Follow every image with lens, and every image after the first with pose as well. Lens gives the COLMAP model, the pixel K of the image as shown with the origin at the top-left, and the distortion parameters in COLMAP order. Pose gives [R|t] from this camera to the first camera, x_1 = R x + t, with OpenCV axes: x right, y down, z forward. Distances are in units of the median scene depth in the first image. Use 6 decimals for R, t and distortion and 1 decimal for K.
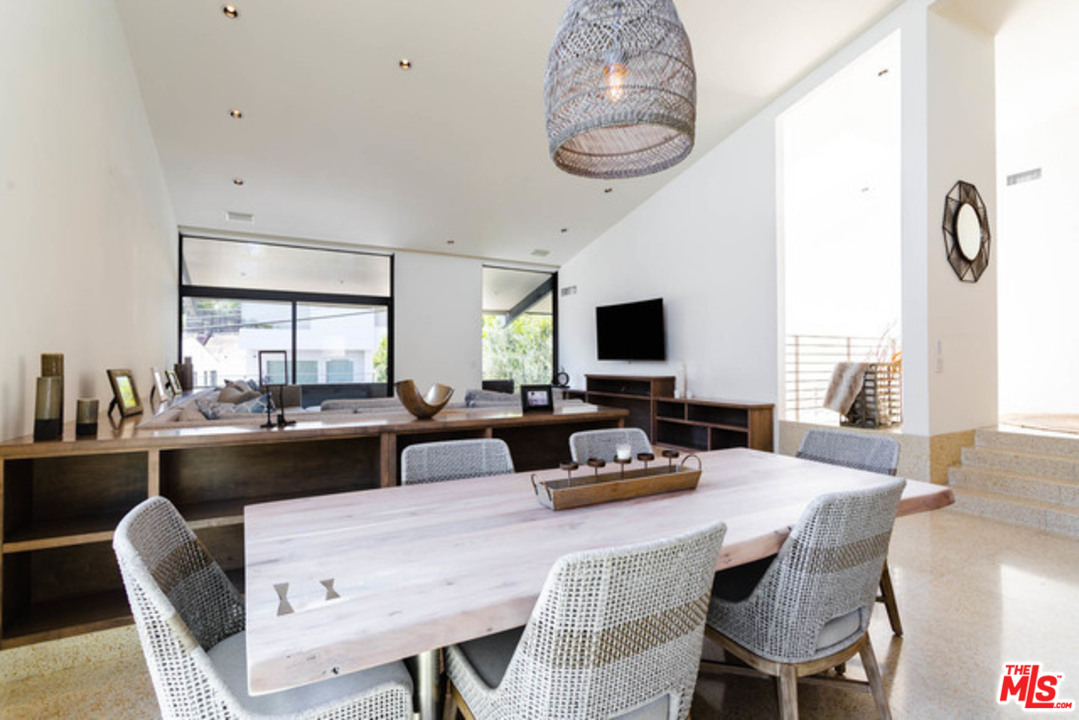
lens RADIAL K [[502.3, 0, 553.1], [0, 502.3, 359.9], [0, 0, 1]] dist [-0.001910, -0.000180]
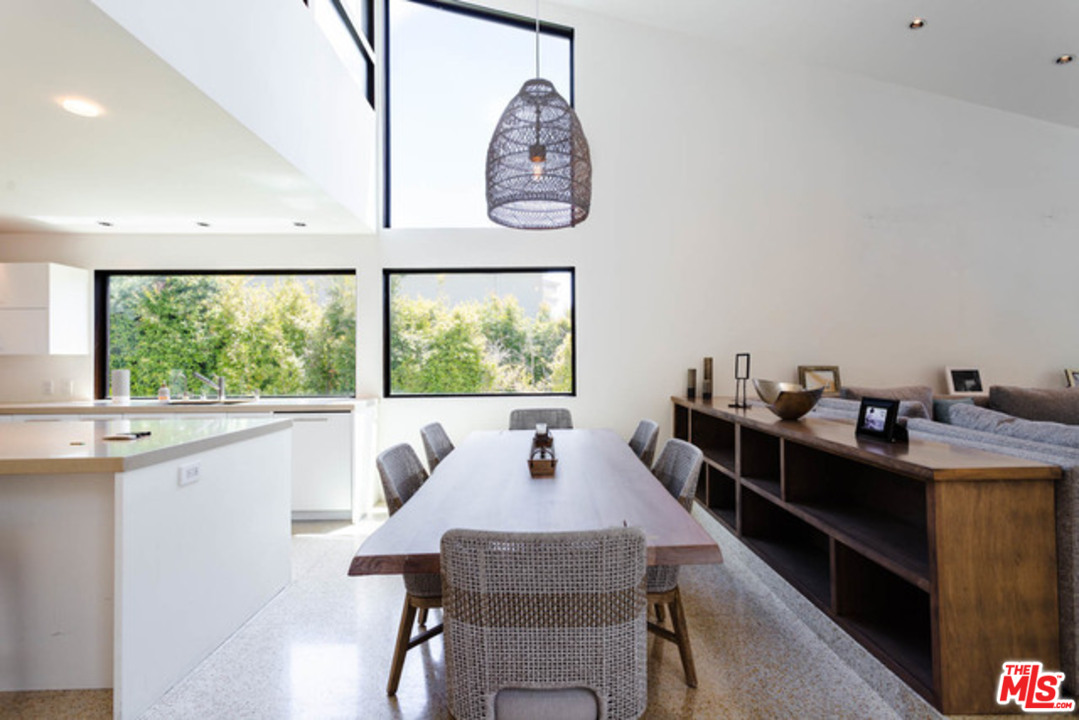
lens RADIAL K [[509.9, 0, 540.8], [0, 509.9, 357.1], [0, 0, 1]] dist [-0.002153, 0.000075]
pose [[-0.471302, -0.003183, -0.881966, 0.372436], [0.008511, 0.999931, -0.008157, -0.000128], [0.881931, -0.011351, -0.471242, 0.464355]]
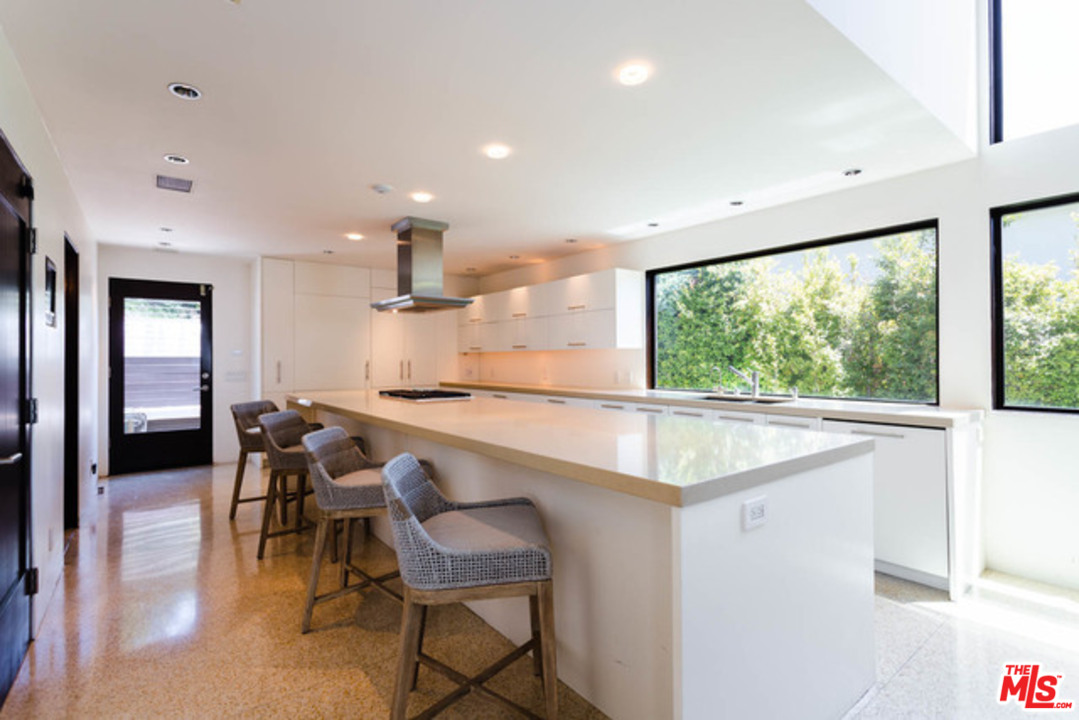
lens RADIAL K [[509.9, 0, 540.8], [0, 509.9, 357.1], [0, 0, 1]] dist [-0.002153, 0.000075]
pose [[-0.987530, 0.008929, -0.157180, 0.322295], [0.009452, 0.999952, -0.002580, -0.000838], [0.157149, -0.004033, -0.987567, 0.327343]]
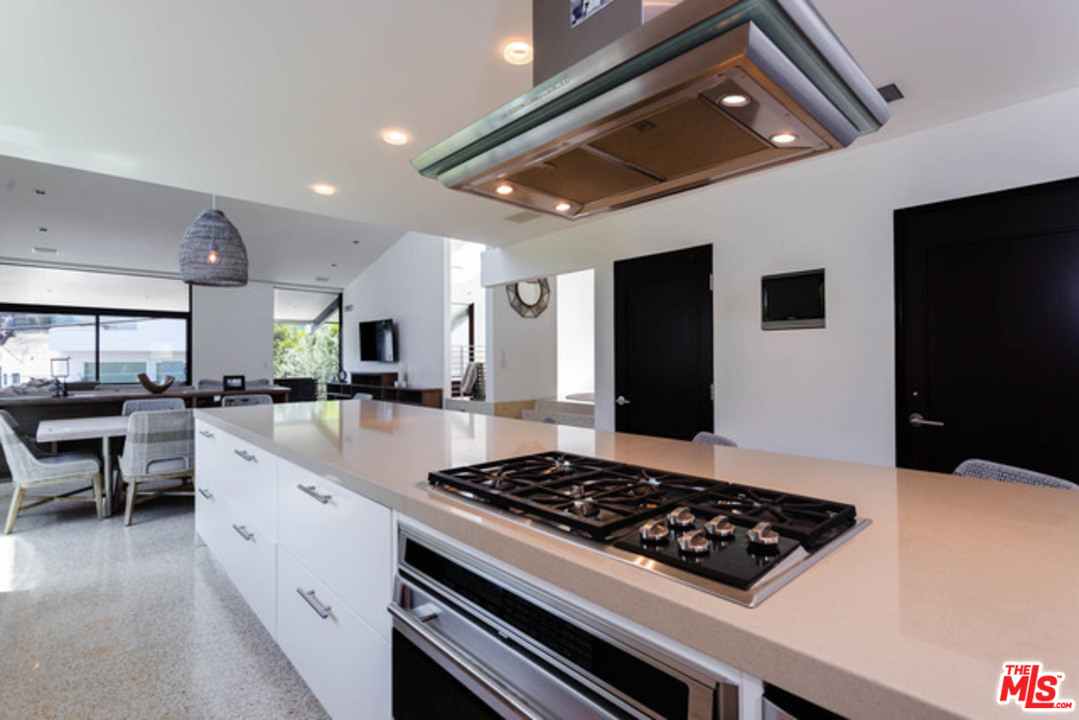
lens RADIAL K [[492.0, 0, 543.2], [0, 492.0, 357.0], [0, 0, 1]] dist [-0.004043, -0.000526]
pose [[0.973878, -0.002041, 0.227064, 0.332695], [0.003457, 0.999977, -0.005837, -0.002240], [-0.227047, 0.006470, 0.973862, -0.509333]]
